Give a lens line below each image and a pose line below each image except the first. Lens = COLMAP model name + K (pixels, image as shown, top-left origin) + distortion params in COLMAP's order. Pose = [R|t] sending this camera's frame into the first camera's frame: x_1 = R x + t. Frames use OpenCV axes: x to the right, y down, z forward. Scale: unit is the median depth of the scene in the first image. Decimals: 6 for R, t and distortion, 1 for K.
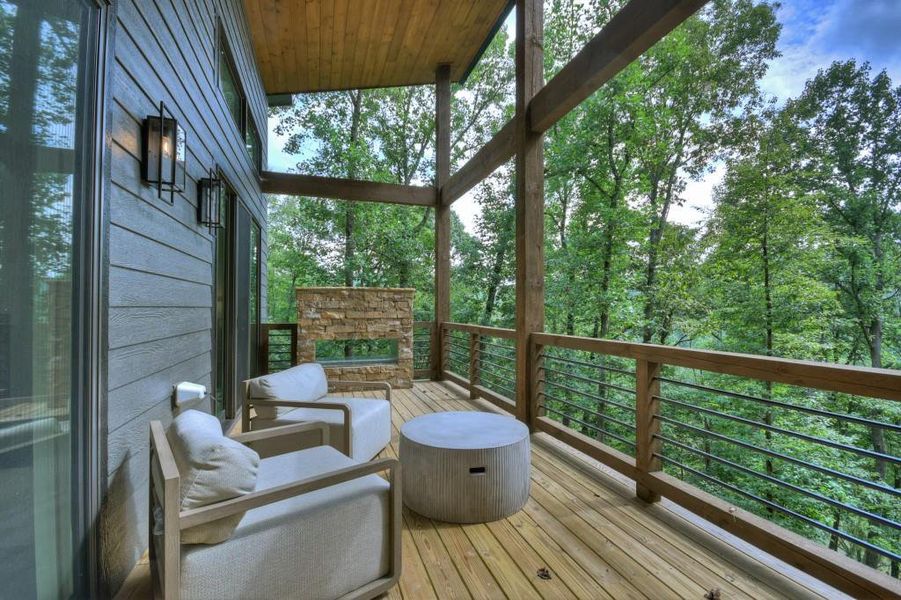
lens RADIAL K [[396.0, 0, 450.1], [0, 396.0, 306.7], [0, 0, 1]] dist [0.001020, -0.001941]
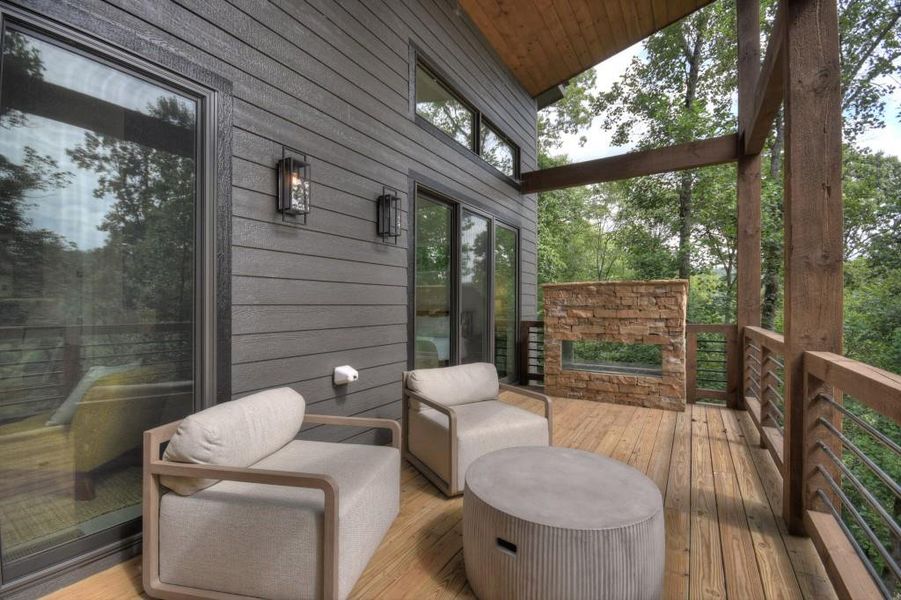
lens RADIAL K [[396.0, 0, 453.7], [0, 396.0, 305.6], [0, 0, 1]] dist [0.001020, -0.001941]
pose [[0.643102, -0.001577, -0.765779, 0.206954], [0.004625, 0.999988, 0.001825, 0.000384], [0.765767, -0.004716, 0.643101, 0.193297]]
